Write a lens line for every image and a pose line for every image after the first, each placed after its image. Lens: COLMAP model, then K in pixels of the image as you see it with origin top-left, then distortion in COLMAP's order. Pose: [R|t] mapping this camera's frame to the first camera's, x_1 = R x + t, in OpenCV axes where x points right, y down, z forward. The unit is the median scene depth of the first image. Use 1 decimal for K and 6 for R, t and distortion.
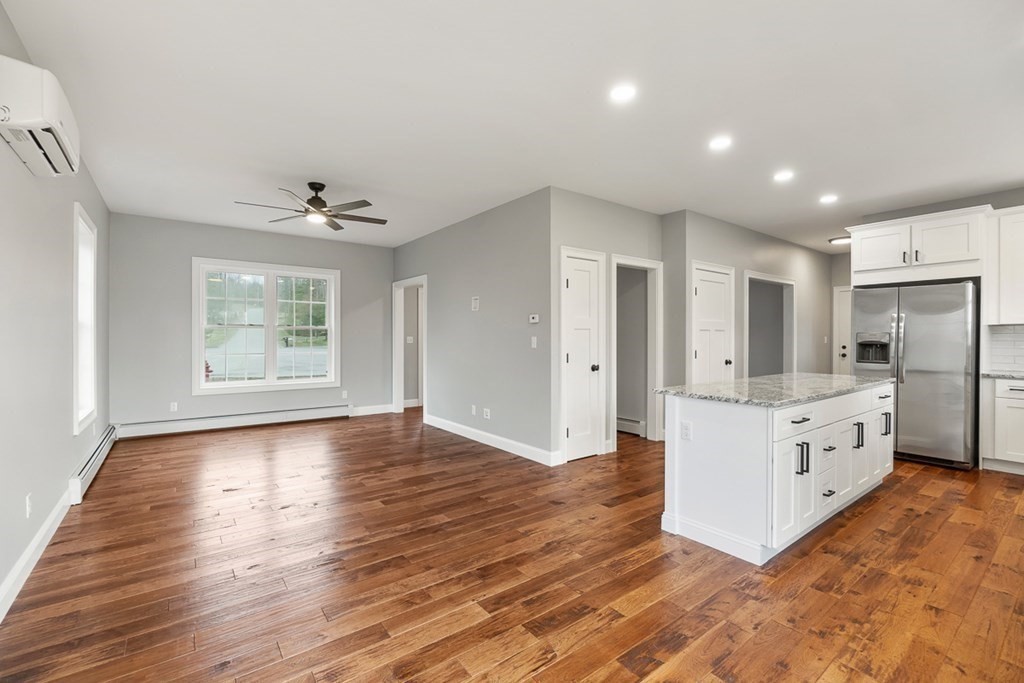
lens RADIAL K [[443.0, 0, 506.5], [0, 443.0, 340.6], [0, 0, 1]] dist [-0.003221, -0.000128]
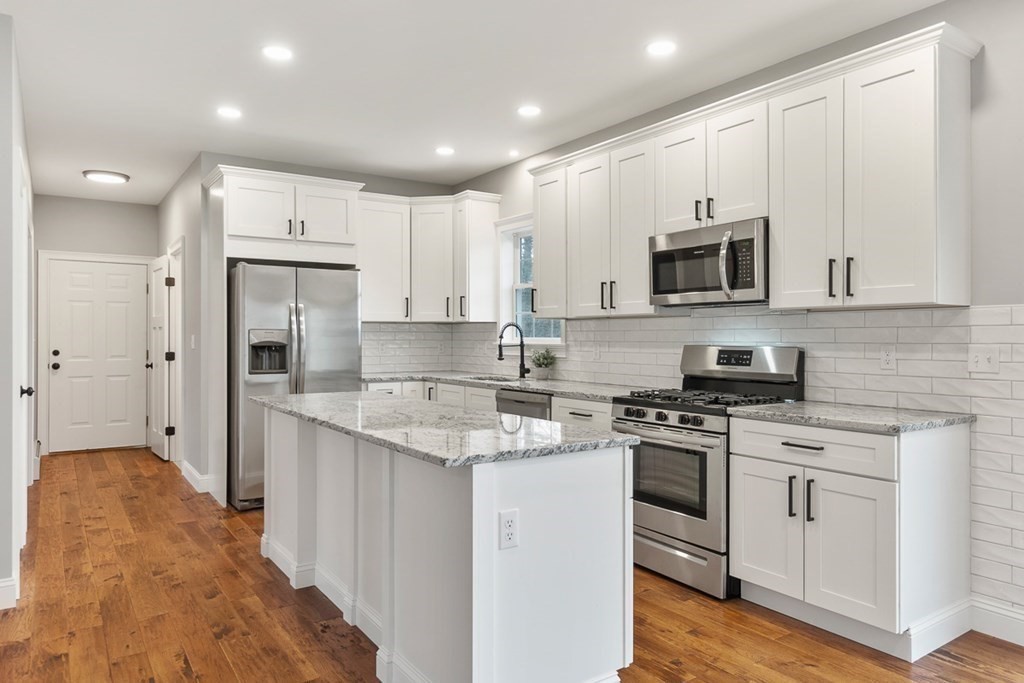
lens RADIAL K [[675.3, 0, 512.0], [0, 675.3, 341.5], [0, 0, 1]] dist [-0.021761, -0.001520]
pose [[0.046292, -0.008593, 0.998891, -0.204204], [0.008225, 0.999932, 0.008221, -0.004914], [-0.998894, 0.007836, 0.046360, 0.589072]]
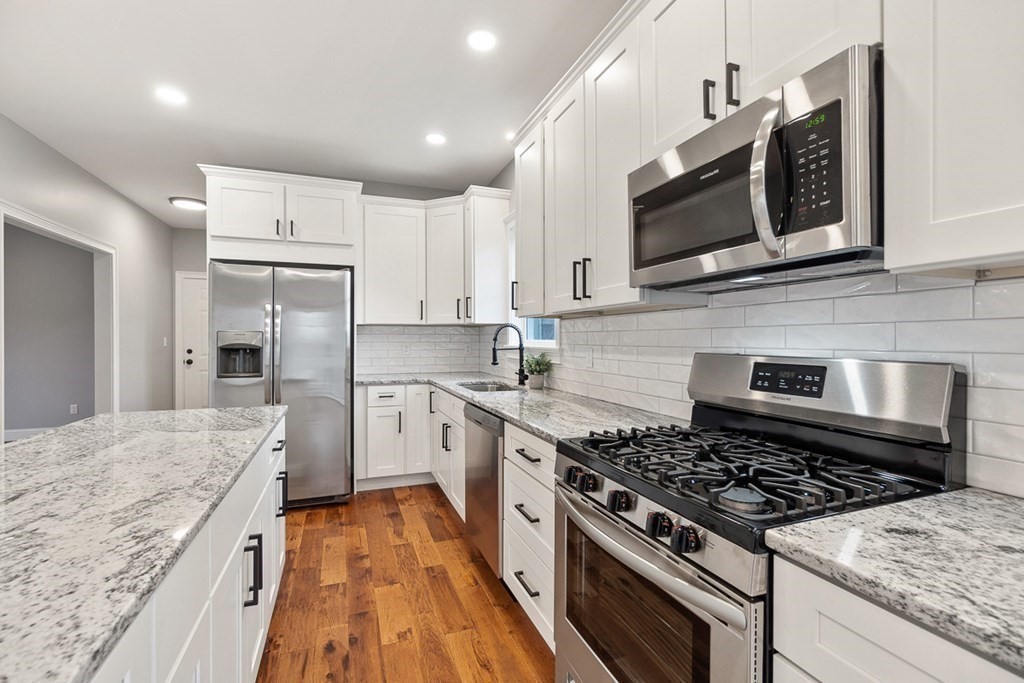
lens RADIAL K [[443.0, 0, 506.5], [0, 443.0, 340.6], [0, 0, 1]] dist [-0.003221, -0.000128]
pose [[0.281927, -0.004849, 0.959423, 0.316613], [0.007388, 0.999969, 0.002883, -0.003086], [-0.959407, 0.006275, 0.281954, 0.445269]]
